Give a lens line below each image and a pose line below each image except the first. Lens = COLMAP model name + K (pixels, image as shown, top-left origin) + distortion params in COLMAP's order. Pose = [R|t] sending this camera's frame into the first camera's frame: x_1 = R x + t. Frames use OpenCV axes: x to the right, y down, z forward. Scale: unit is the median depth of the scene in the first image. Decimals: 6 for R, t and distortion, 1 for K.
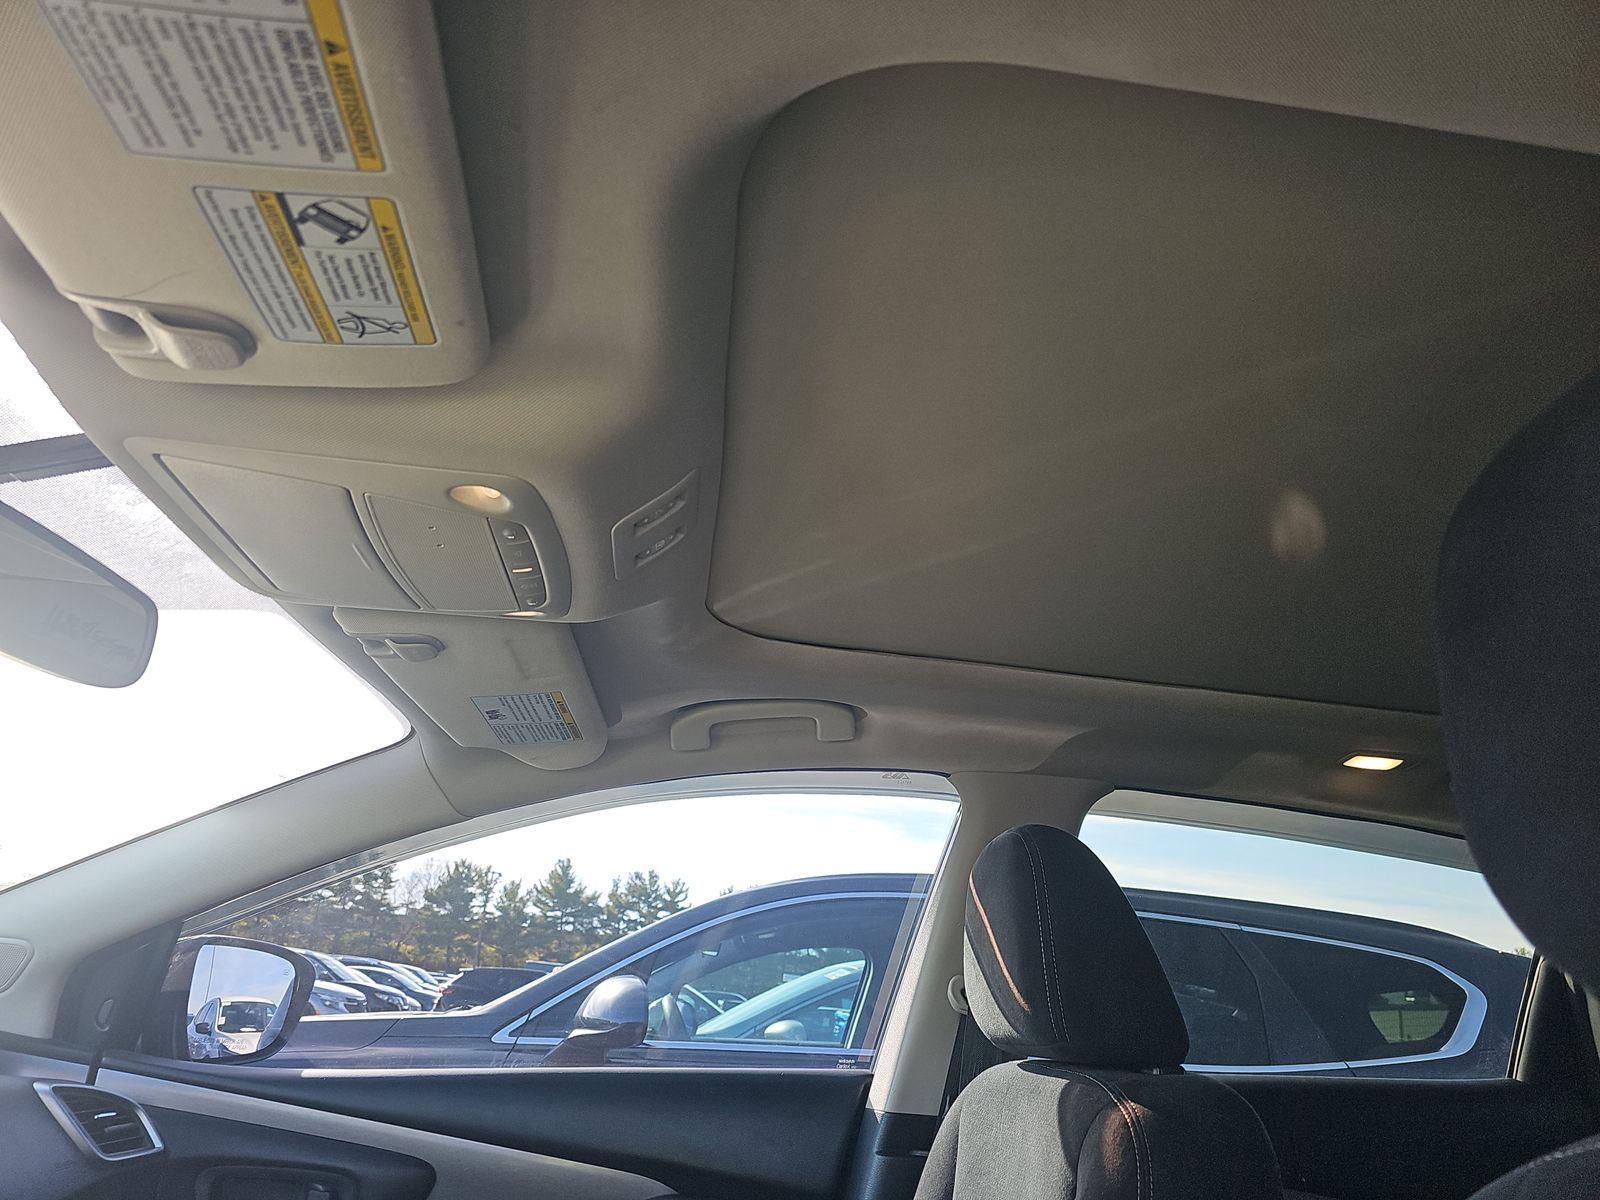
lens RADIAL K [[1056.0, 0, 800.0], [0, 1056.0, 600.0], [0, 0, 1]] dist [0.043635, -0.043654]
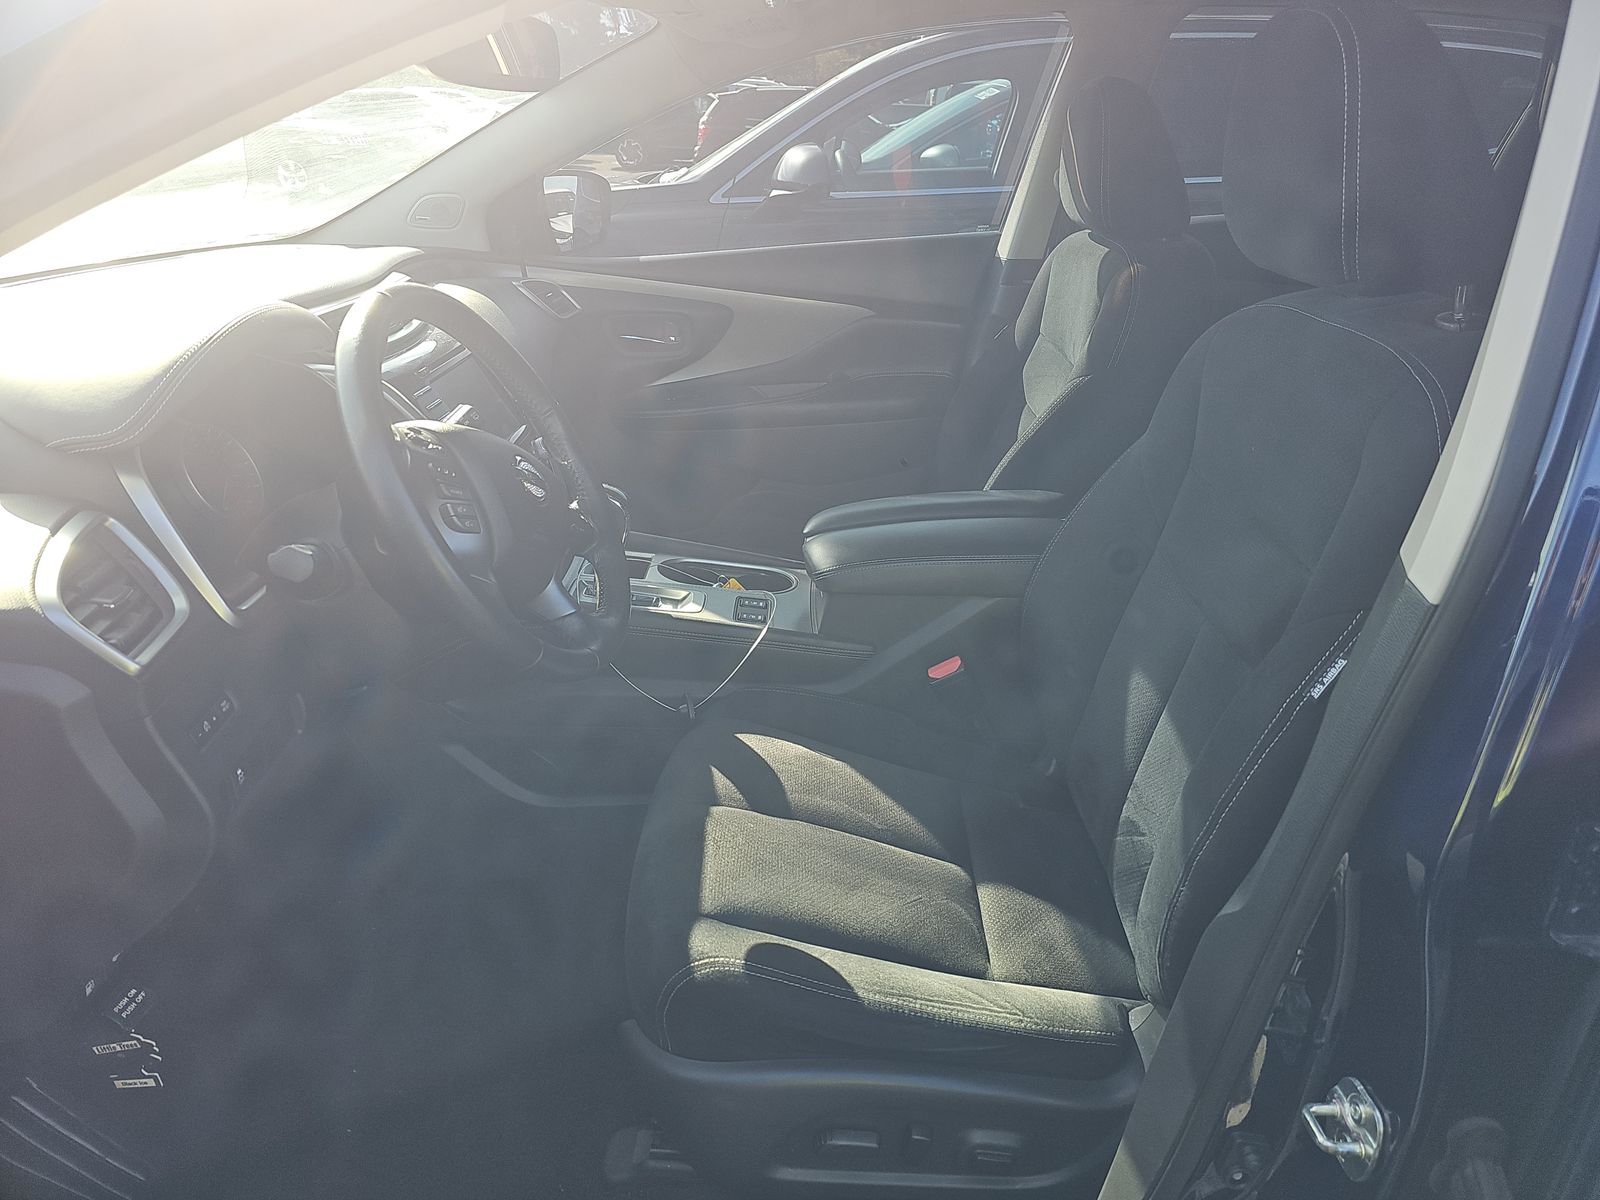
lens RADIAL K [[1056.0, 0, 800.0], [0, 1056.0, 600.0], [0, 0, 1]] dist [0.043635, -0.043654]
pose [[0.988564, -0.016077, -0.149942, 0.005243], [0.118869, 0.694927, 0.709188, -0.293616], [0.092797, -0.718901, 0.688890, -0.431637]]
